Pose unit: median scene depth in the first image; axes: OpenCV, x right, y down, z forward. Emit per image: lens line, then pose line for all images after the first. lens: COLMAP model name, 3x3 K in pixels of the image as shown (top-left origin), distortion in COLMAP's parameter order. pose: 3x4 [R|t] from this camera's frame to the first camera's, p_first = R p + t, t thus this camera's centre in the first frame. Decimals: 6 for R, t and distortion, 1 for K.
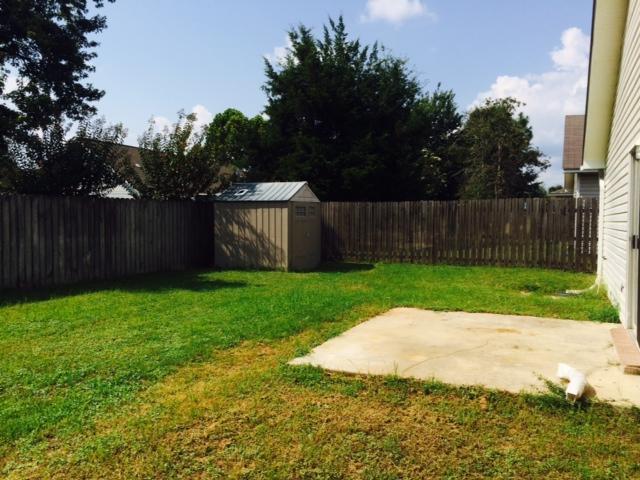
lens RADIAL K [[561.9, 0, 317.4], [0, 561.9, 237.8], [0, 0, 1]] dist [0.004519, 0.001016]
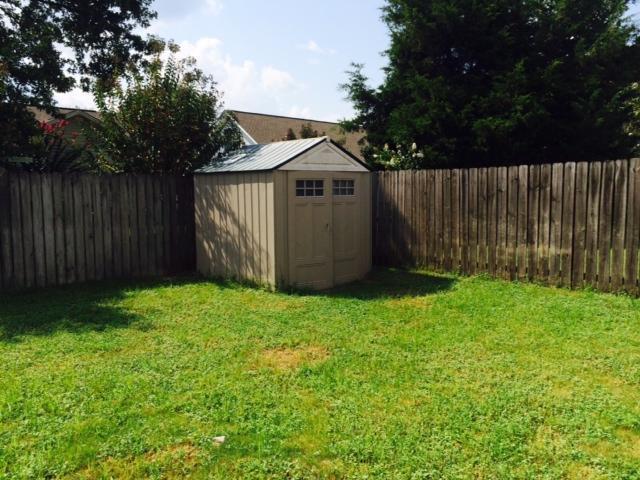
lens RADIAL K [[561.9, 0, 317.4], [0, 561.9, 237.8], [0, 0, 1]] dist [0.004519, 0.001016]
pose [[0.912436, 0.022597, -0.408595, 0.212392], [-0.005240, 0.999038, 0.043548, -0.019912], [0.409186, -0.037594, 0.911676, 0.464711]]
